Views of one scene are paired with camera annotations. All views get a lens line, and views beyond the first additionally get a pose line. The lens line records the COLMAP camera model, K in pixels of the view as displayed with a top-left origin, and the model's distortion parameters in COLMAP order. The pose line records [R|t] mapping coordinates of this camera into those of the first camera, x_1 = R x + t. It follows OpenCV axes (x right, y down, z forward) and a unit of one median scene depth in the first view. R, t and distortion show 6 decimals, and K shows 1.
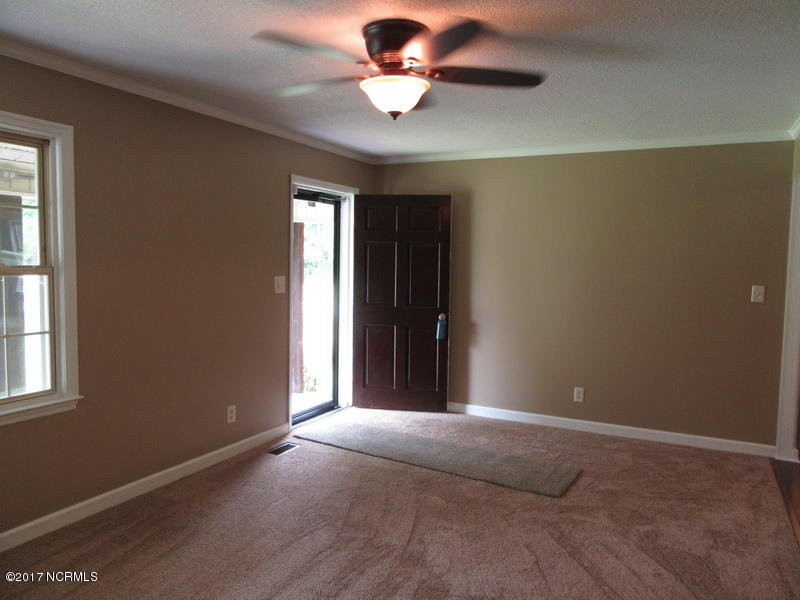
lens RADIAL K [[585.0, 0, 400.9], [0, 585.0, 300.1], [0, 0, 1]] dist [-0.019819, 0.004973]
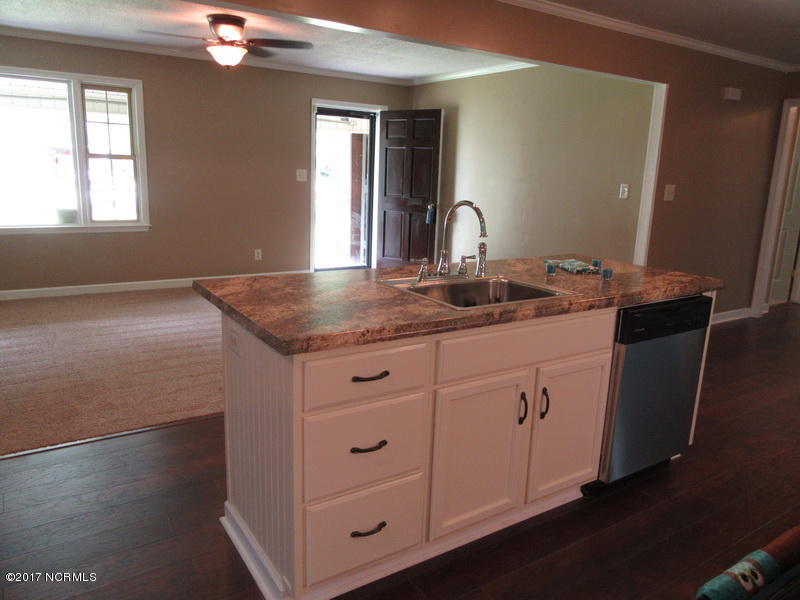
lens RADIAL K [[585.0, 0, 406.0], [0, 585.0, 298.1], [0, 0, 1]] dist [-0.019819, 0.004973]
pose [[0.864066, 0.122691, -0.488198, 0.788700], [-0.059072, 0.987855, 0.143710, 0.053182], [0.499901, -0.095336, 0.860820, -0.178992]]
